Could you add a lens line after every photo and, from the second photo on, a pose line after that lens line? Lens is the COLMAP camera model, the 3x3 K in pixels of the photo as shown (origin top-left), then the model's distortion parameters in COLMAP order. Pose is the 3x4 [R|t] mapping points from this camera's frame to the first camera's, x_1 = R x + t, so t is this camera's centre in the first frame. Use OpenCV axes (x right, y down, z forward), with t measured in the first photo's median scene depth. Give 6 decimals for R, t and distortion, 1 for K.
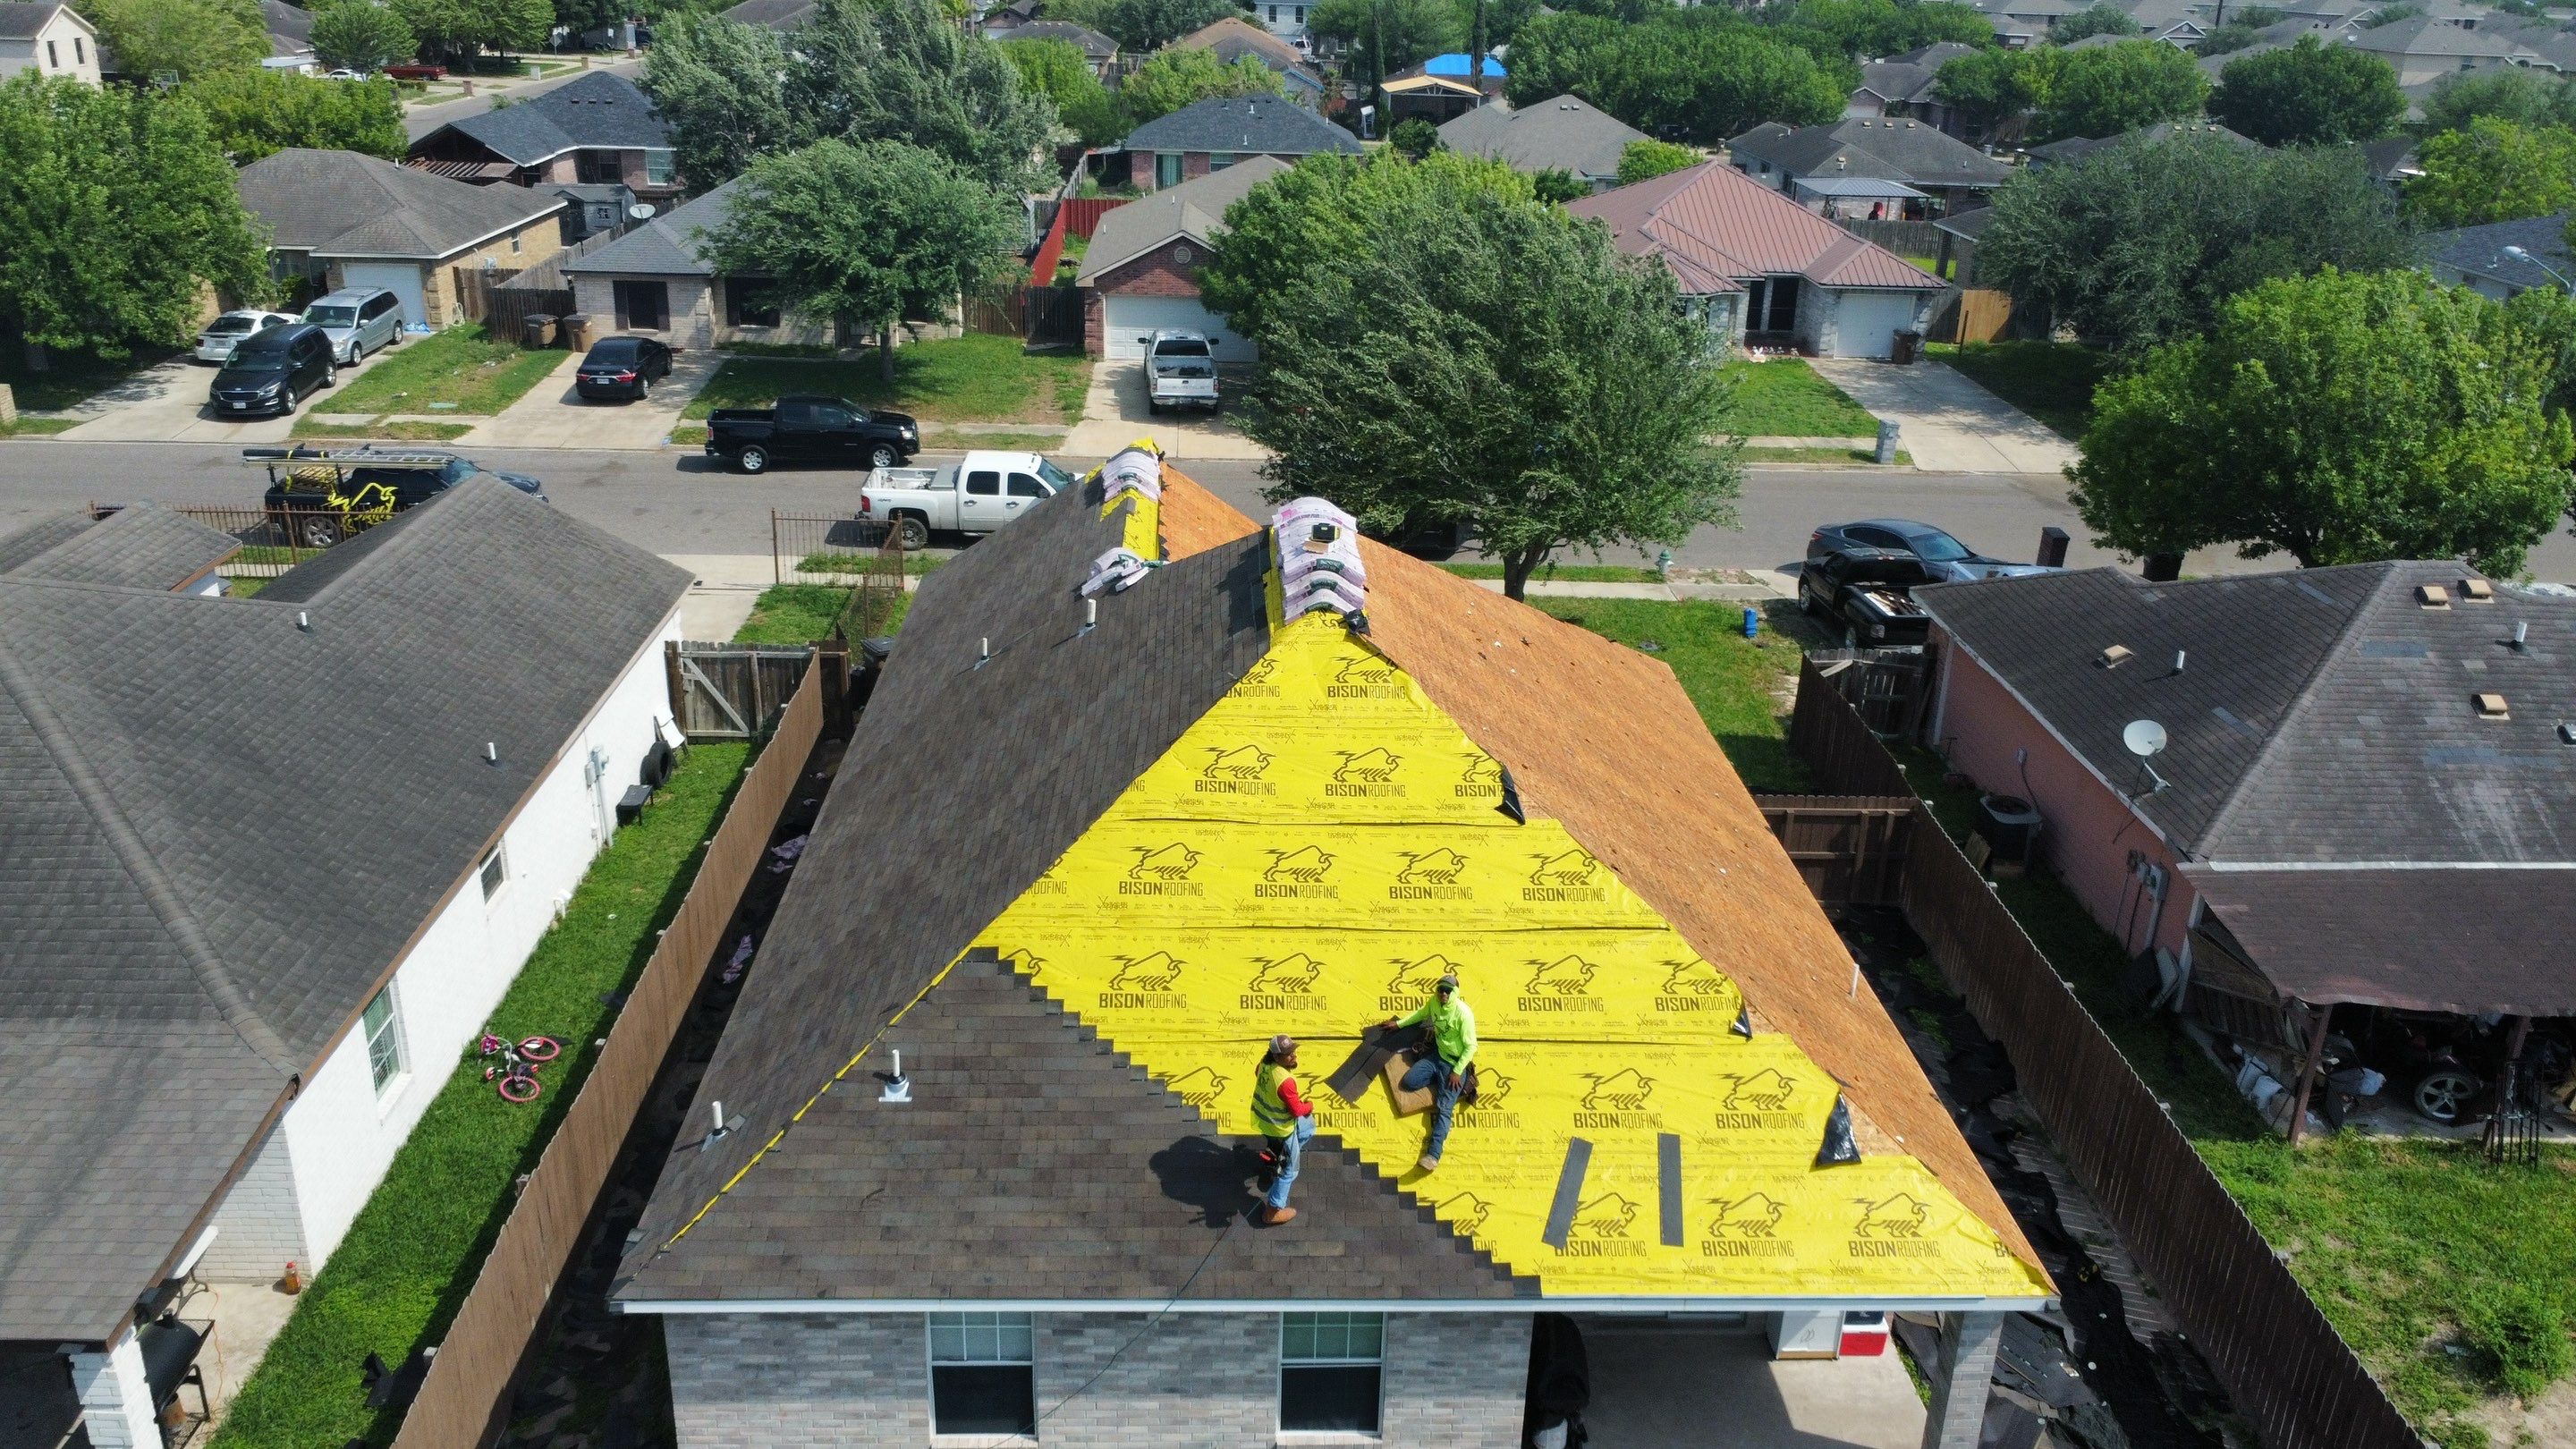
lens RADIAL K [[1943.1, 0, 1288.5], [0, 1943.1, 708.7], [0, 0, 1]] dist [-0.008261, 0.000461]
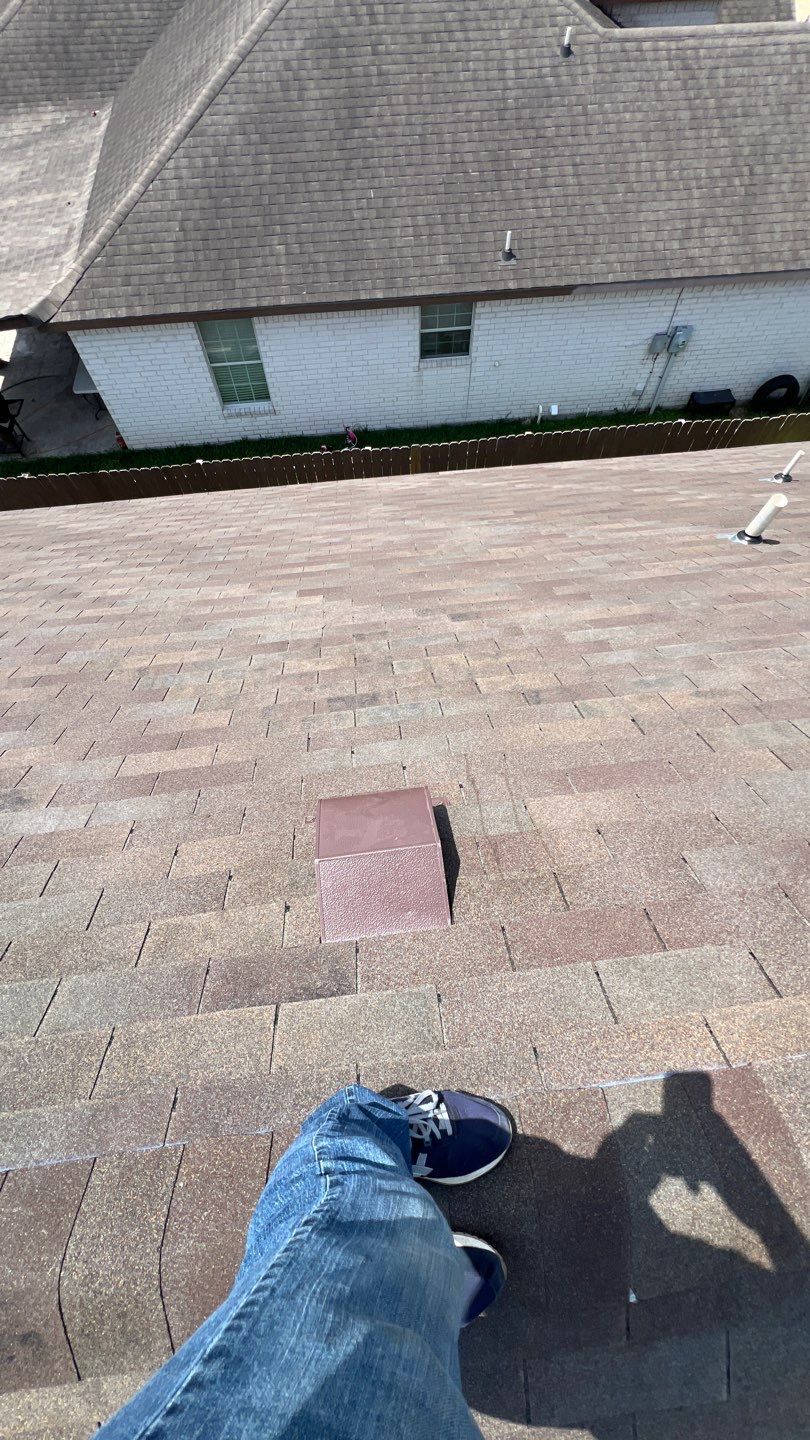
lens RADIAL K [[565.9, 0, 415.3], [0, 565.9, 723.9], [0, 0, 1]] dist [-0.006605, 0.000542]
pose [[0.087817, 0.884927, -0.457375, -0.001490], [-0.372690, 0.454990, 0.808756, -0.098683], [0.923791, 0.099437, 0.369760, 0.853751]]
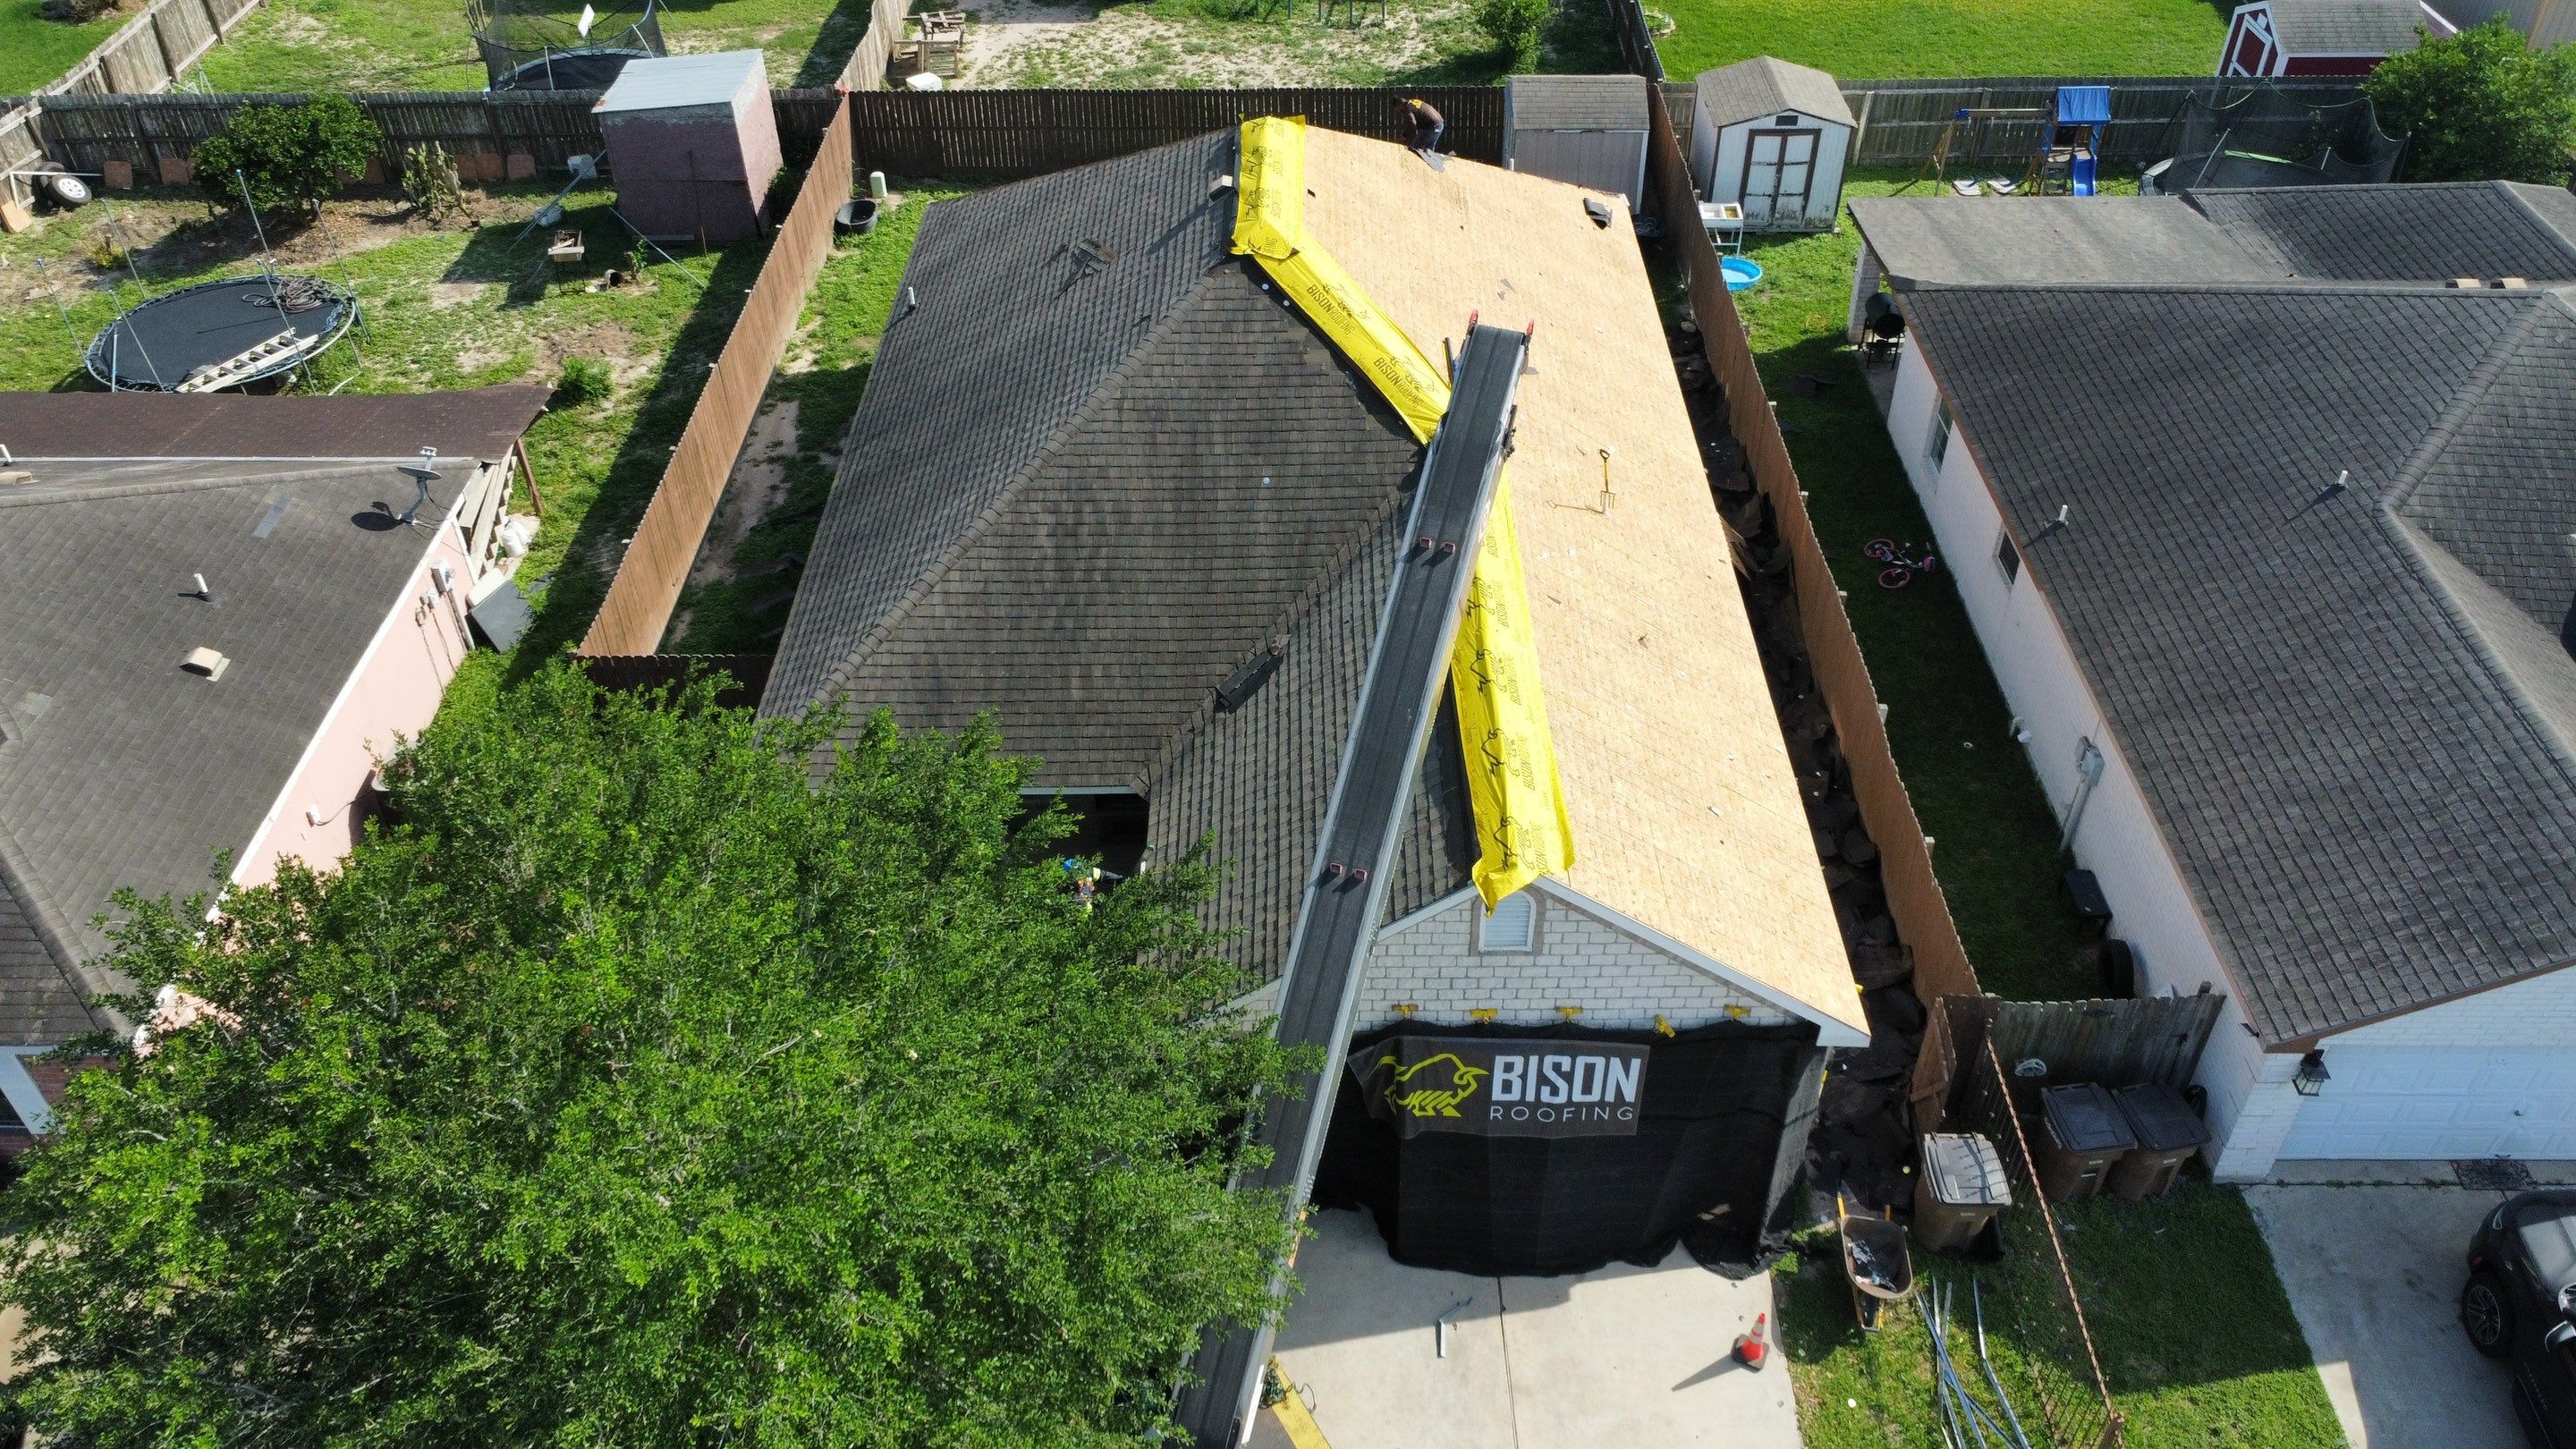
lens RADIAL K [[1947.6, 0, 1284.3], [0, 1947.6, 708.4], [0, 0, 1]] dist [-0.012365, 0.008005]
pose [[-0.998866, -0.041181, 0.023897, -0.034055], [0.001484, 0.474724, 0.880133, -0.823991], [-0.047589, 0.879171, -0.474125, 1.592614]]
